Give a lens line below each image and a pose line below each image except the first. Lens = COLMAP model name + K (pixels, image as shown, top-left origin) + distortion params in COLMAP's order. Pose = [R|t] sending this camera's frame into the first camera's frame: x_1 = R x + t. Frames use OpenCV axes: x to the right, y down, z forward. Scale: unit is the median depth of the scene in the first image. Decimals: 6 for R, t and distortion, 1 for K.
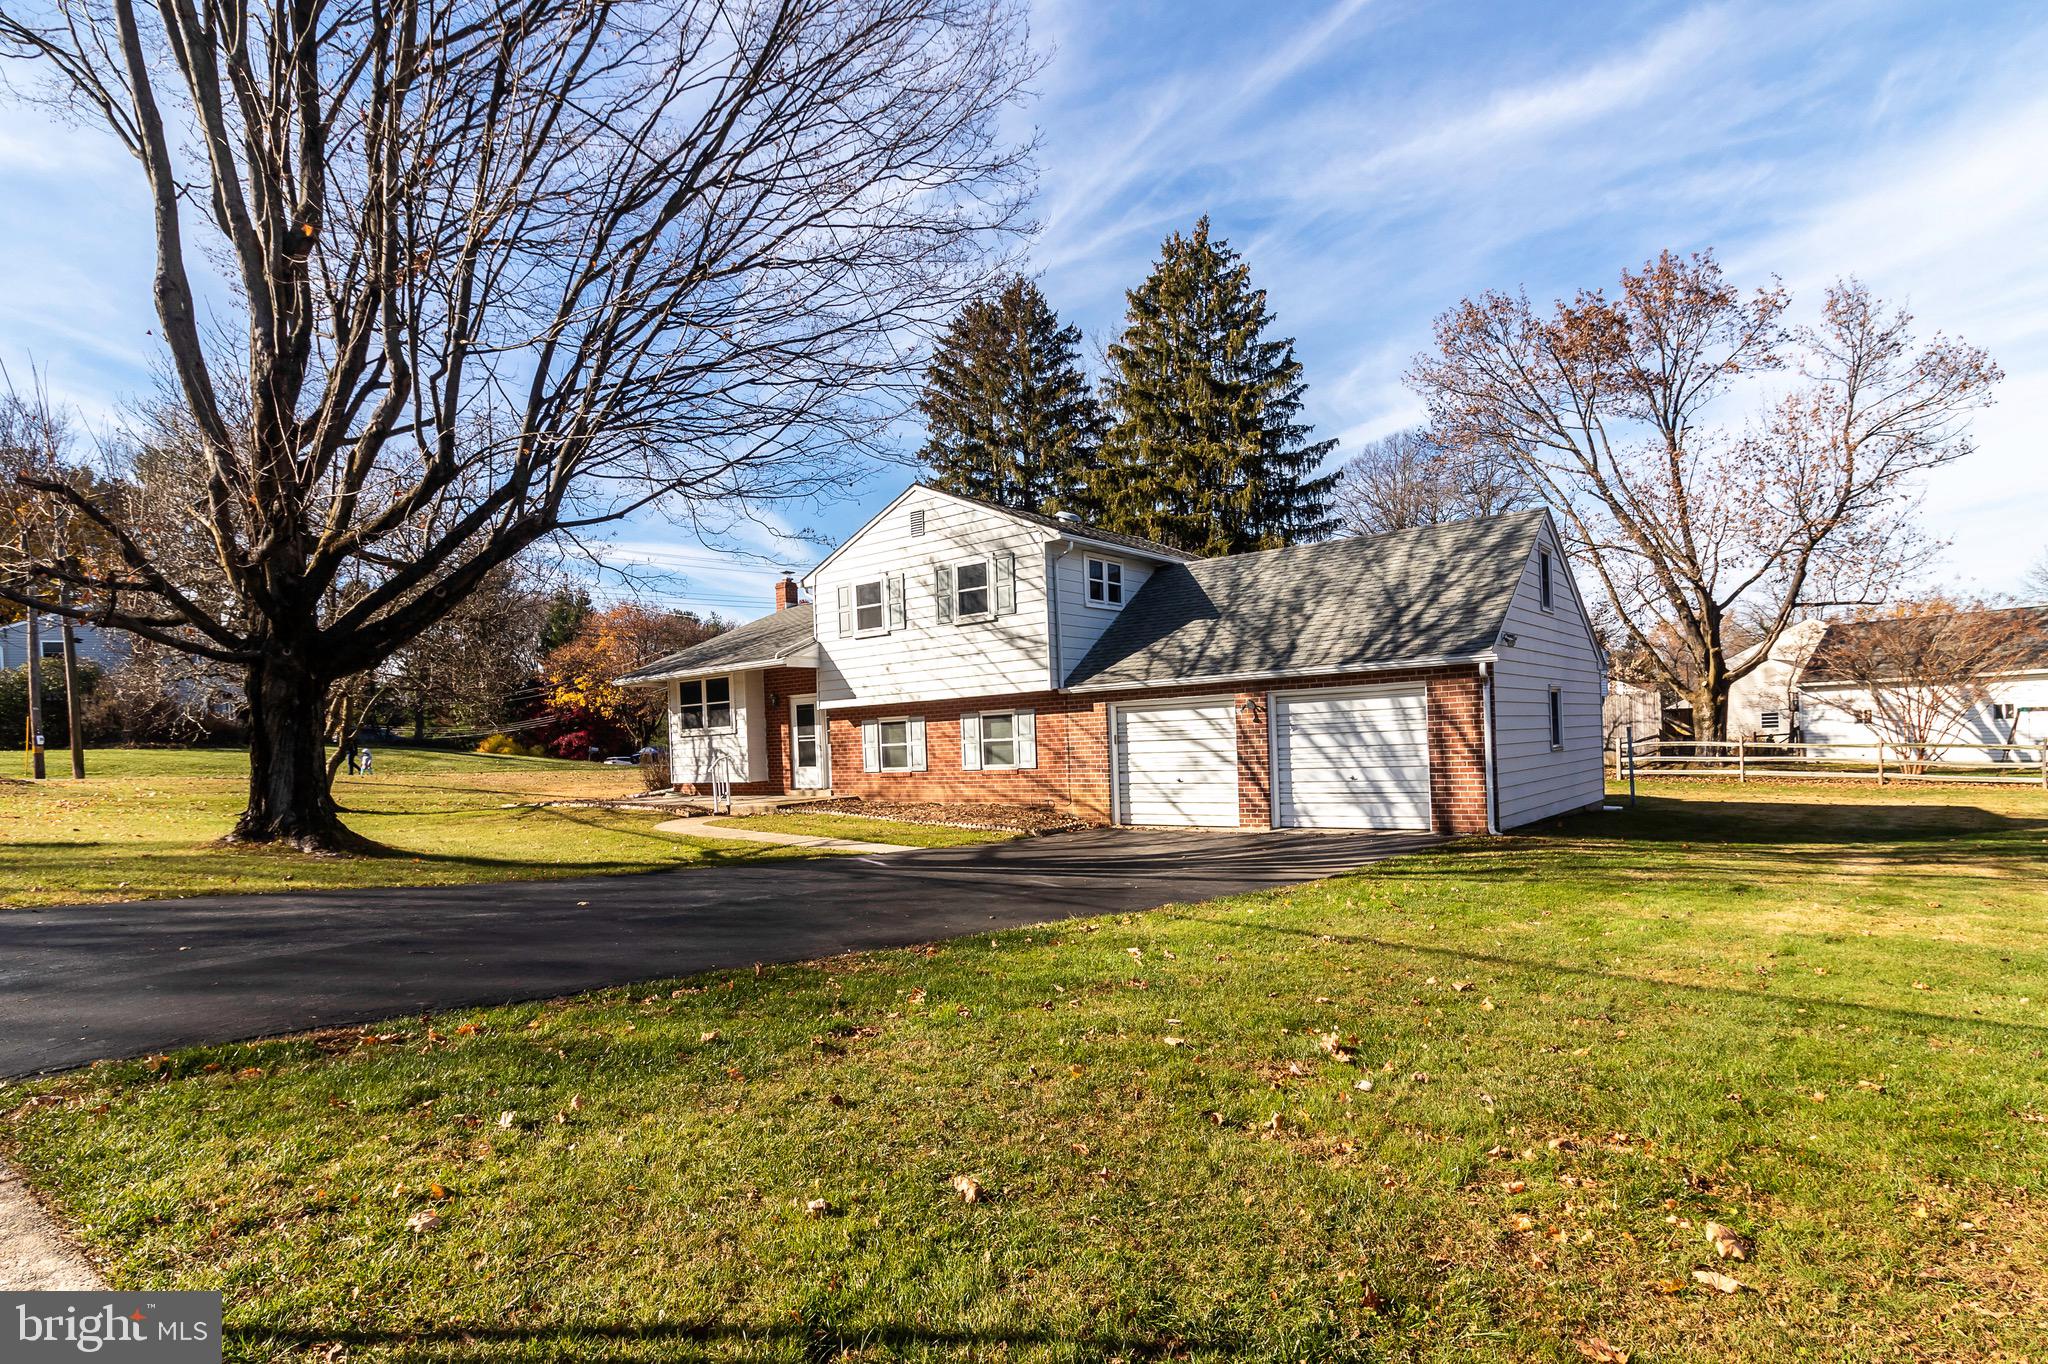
lens RADIAL K [[1079.4, 0, 1063.2], [0, 1079.4, 757.7], [0, 0, 1]] dist [-0.044251, 0.000287]
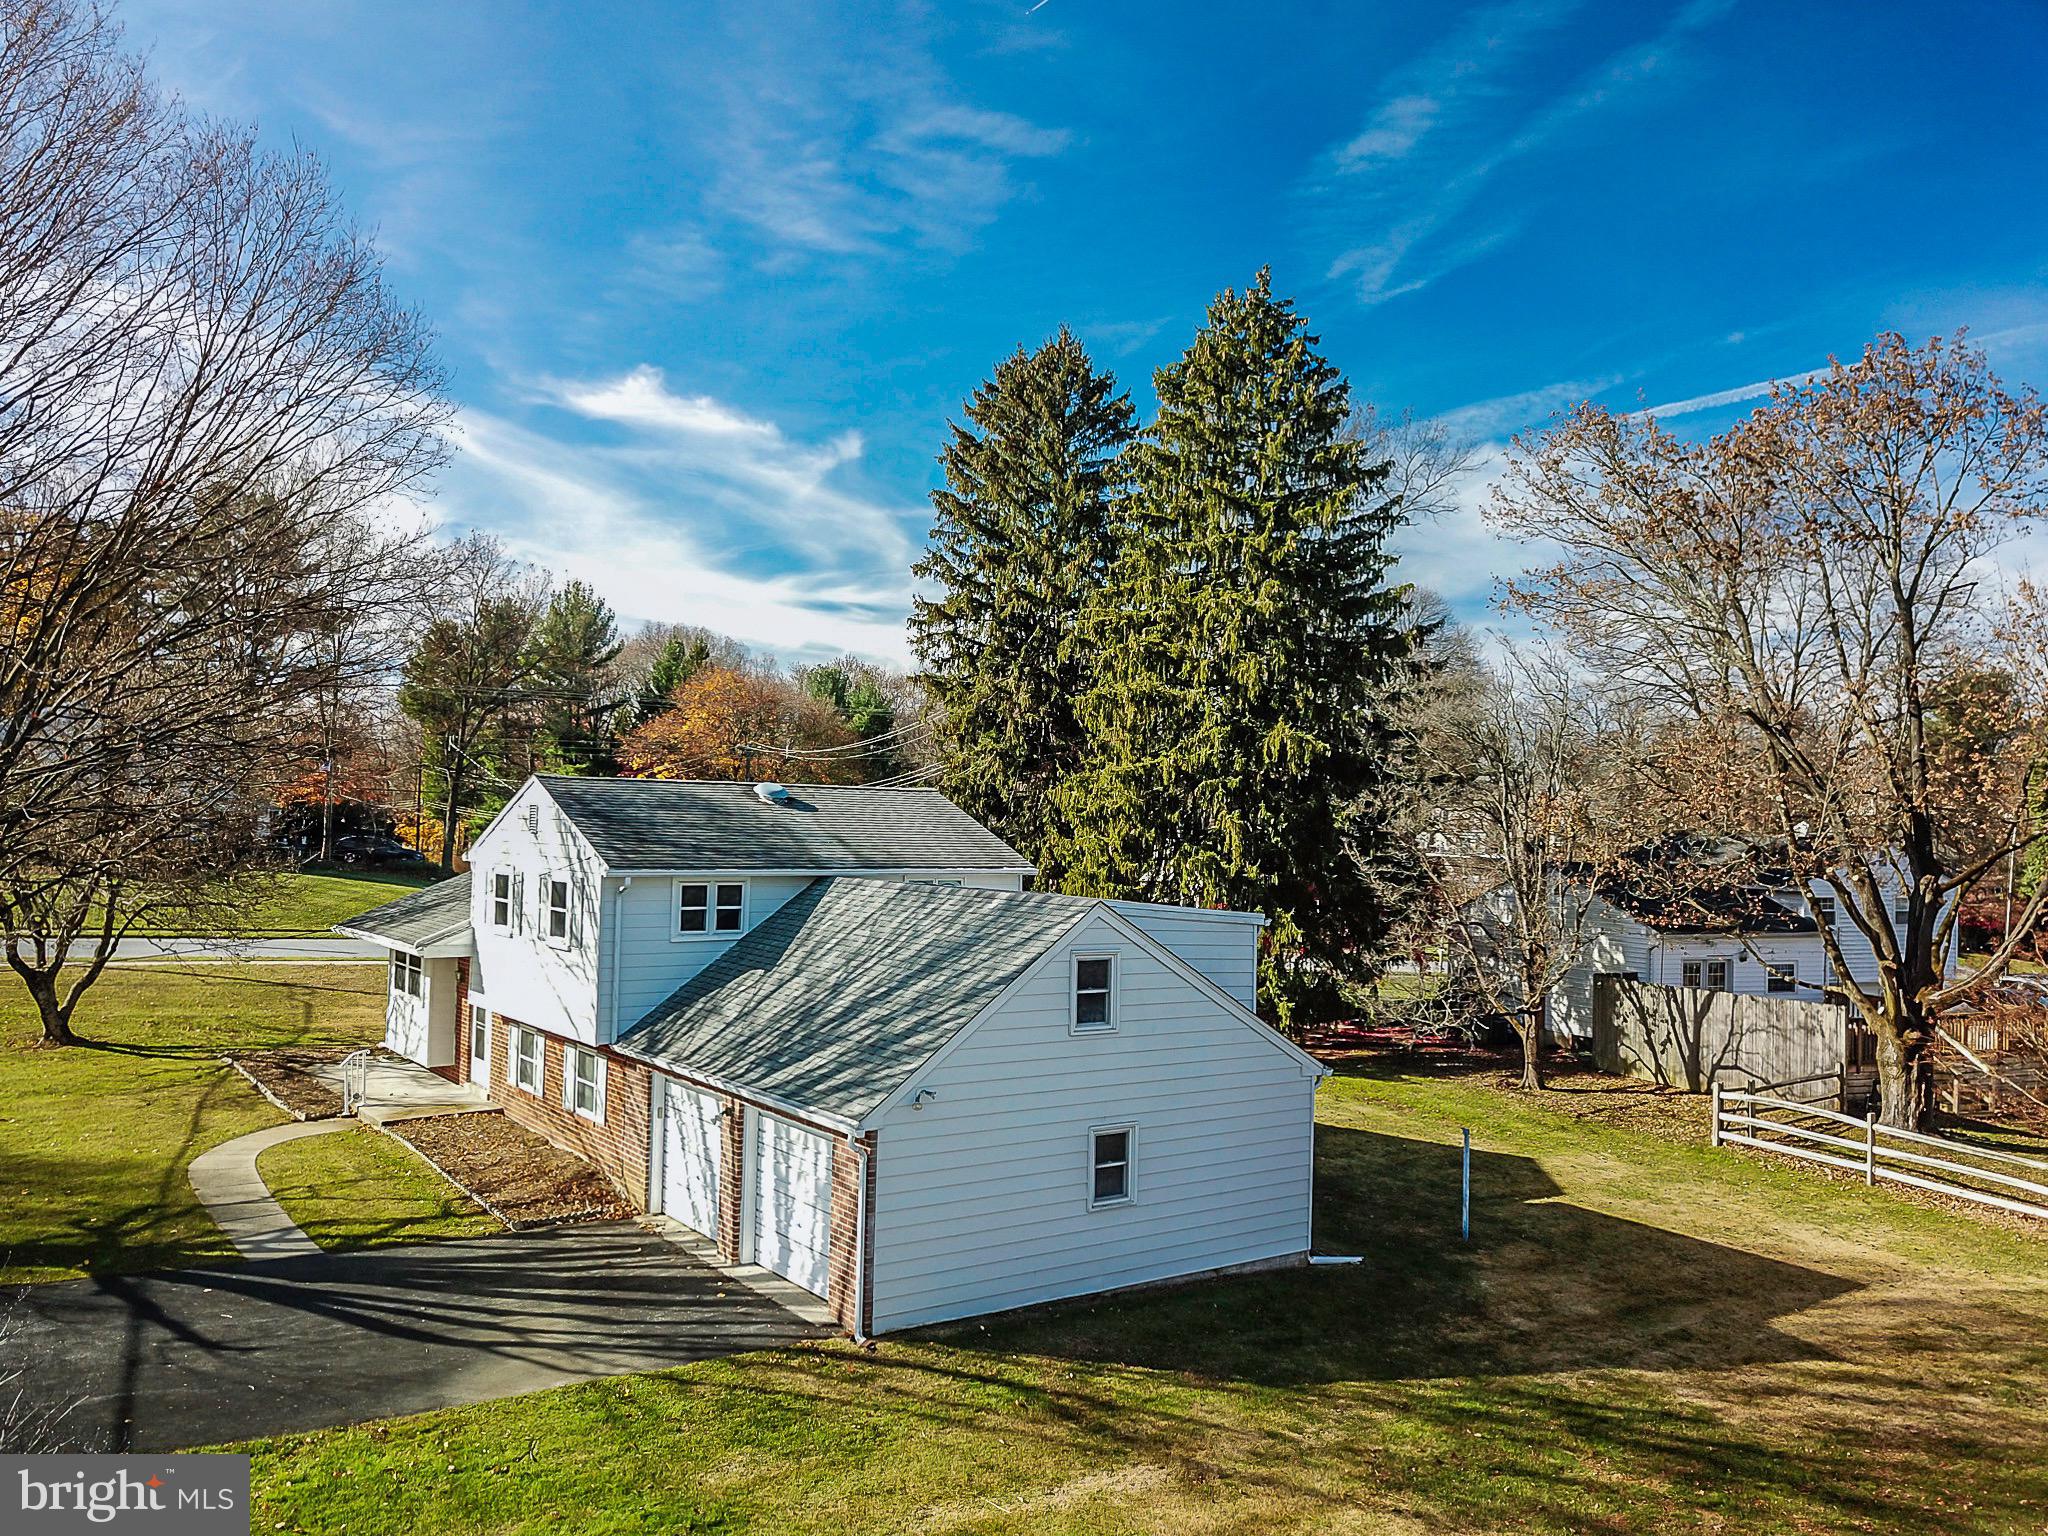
lens RADIAL K [[1592.6, 0, 1024.0], [0, 1592.6, 768.0], [0, 0, 1]] dist [0.002404, -0.013027]
pose [[0.957086, 0.054293, -0.284672, 0.498984], [-0.066672, 0.997197, -0.033970, -0.197496], [0.282030, 0.051492, 0.958023, -0.104460]]
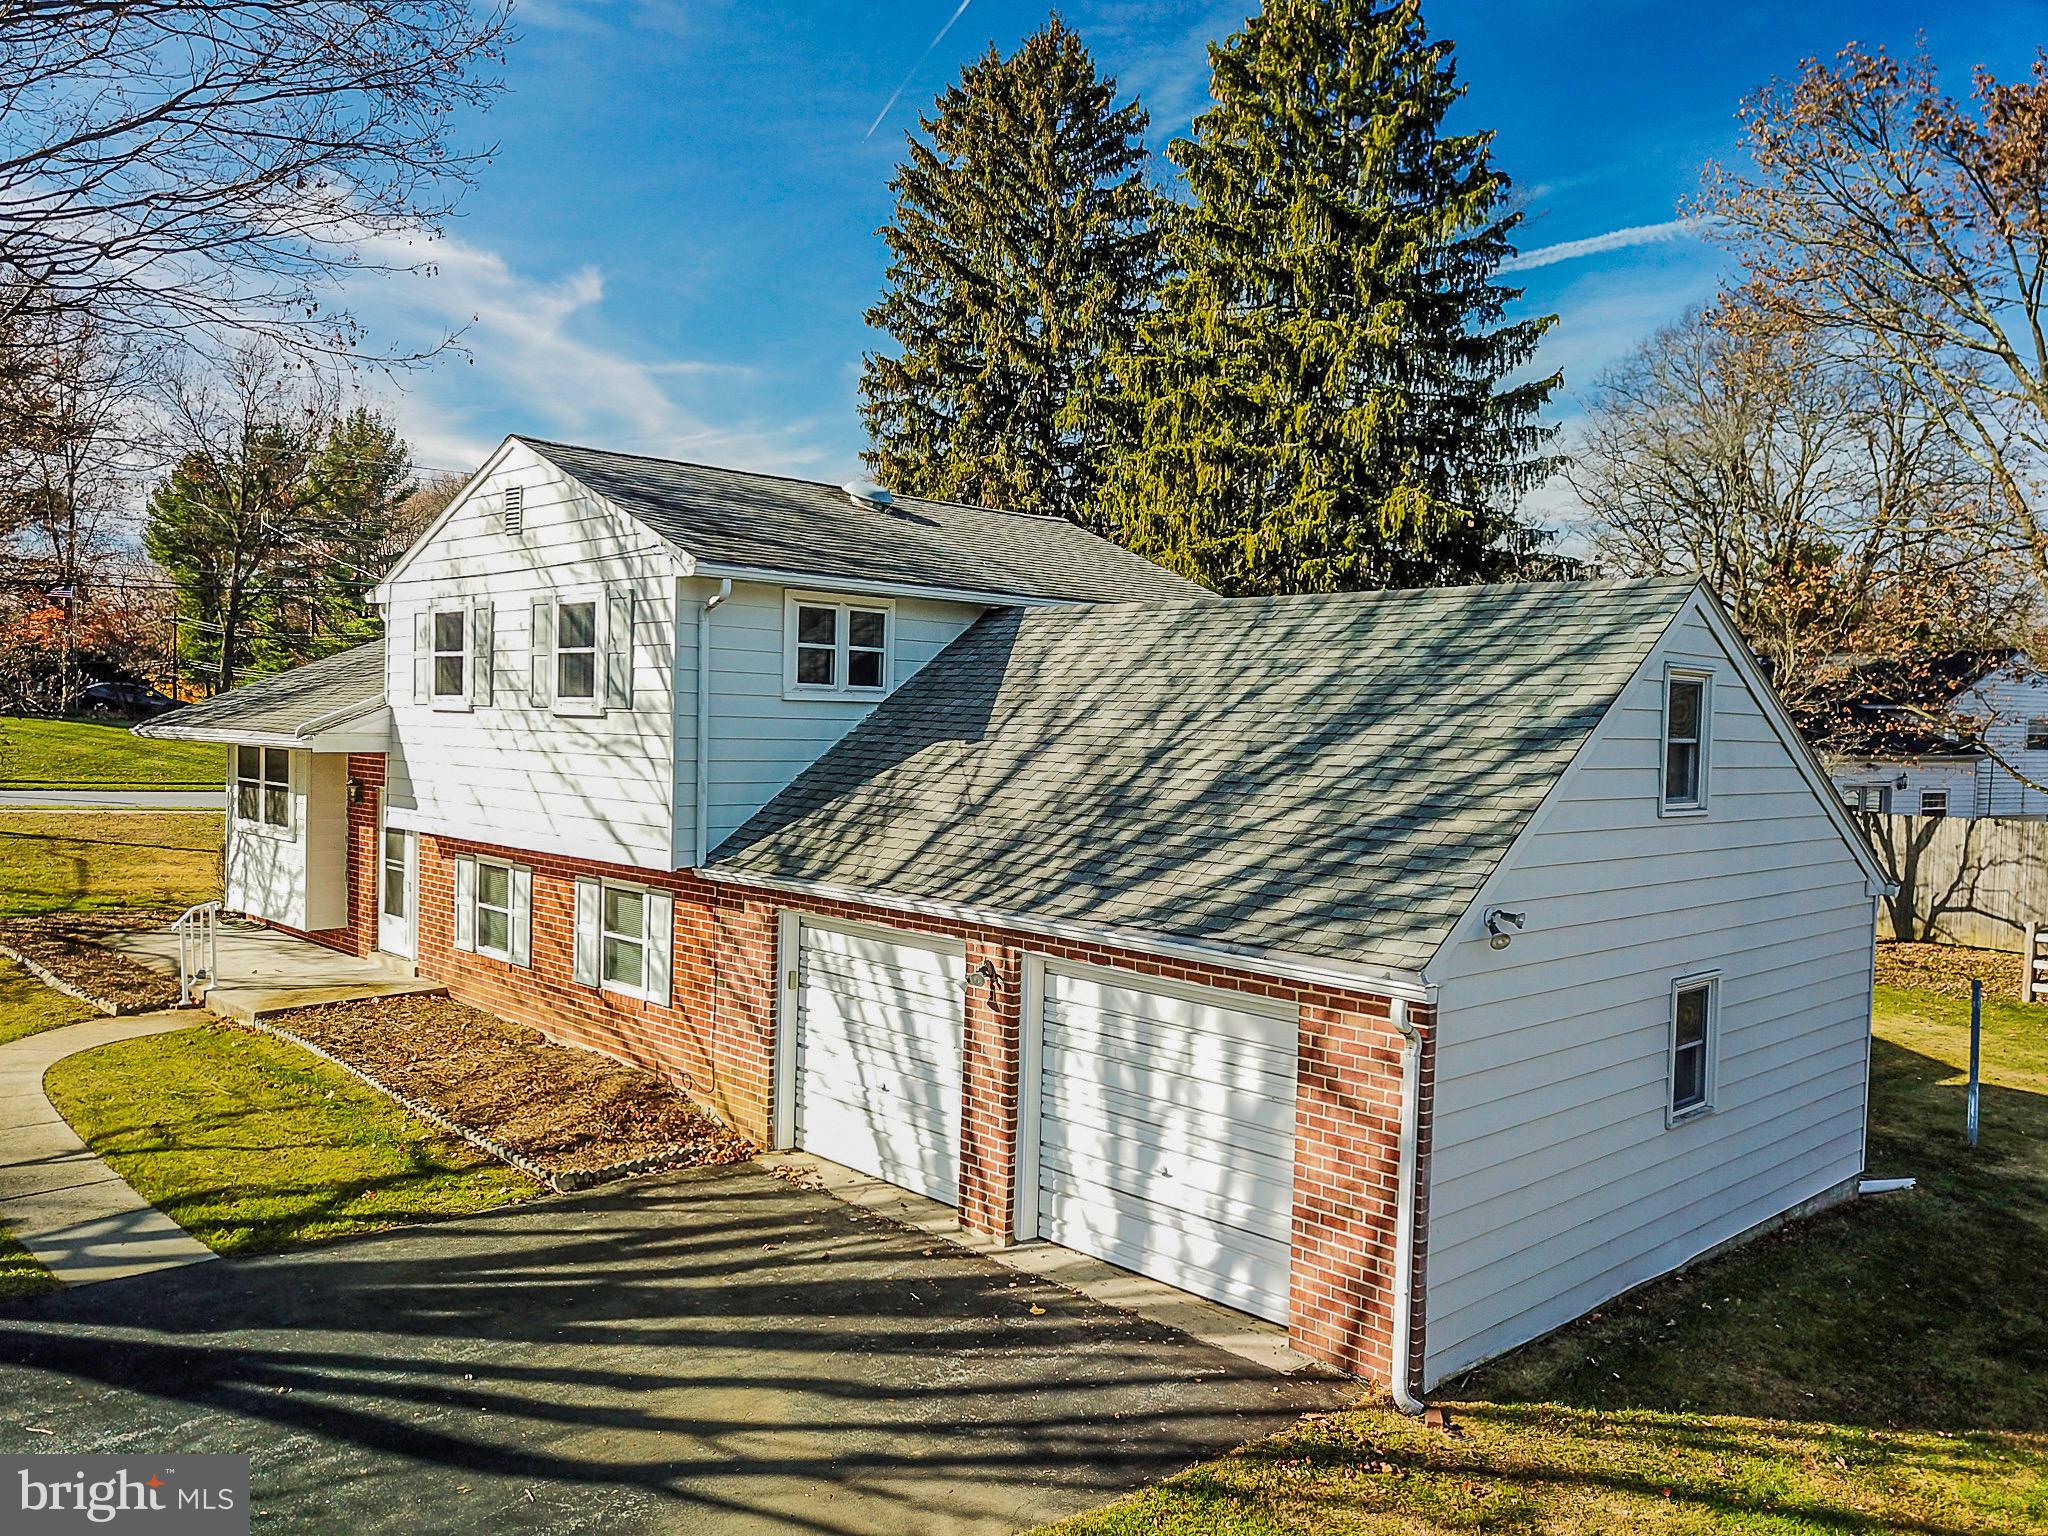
lens RADIAL K [[1592.6, 0, 1024.0], [0, 1592.6, 768.0], [0, 0, 1]] dist [0.002404, -0.013027]
pose [[0.986463, 0.069811, -0.148383, 0.192418], [-0.066453, 0.997411, 0.027480, -0.106471], [0.149918, -0.017248, 0.988548, 0.215855]]
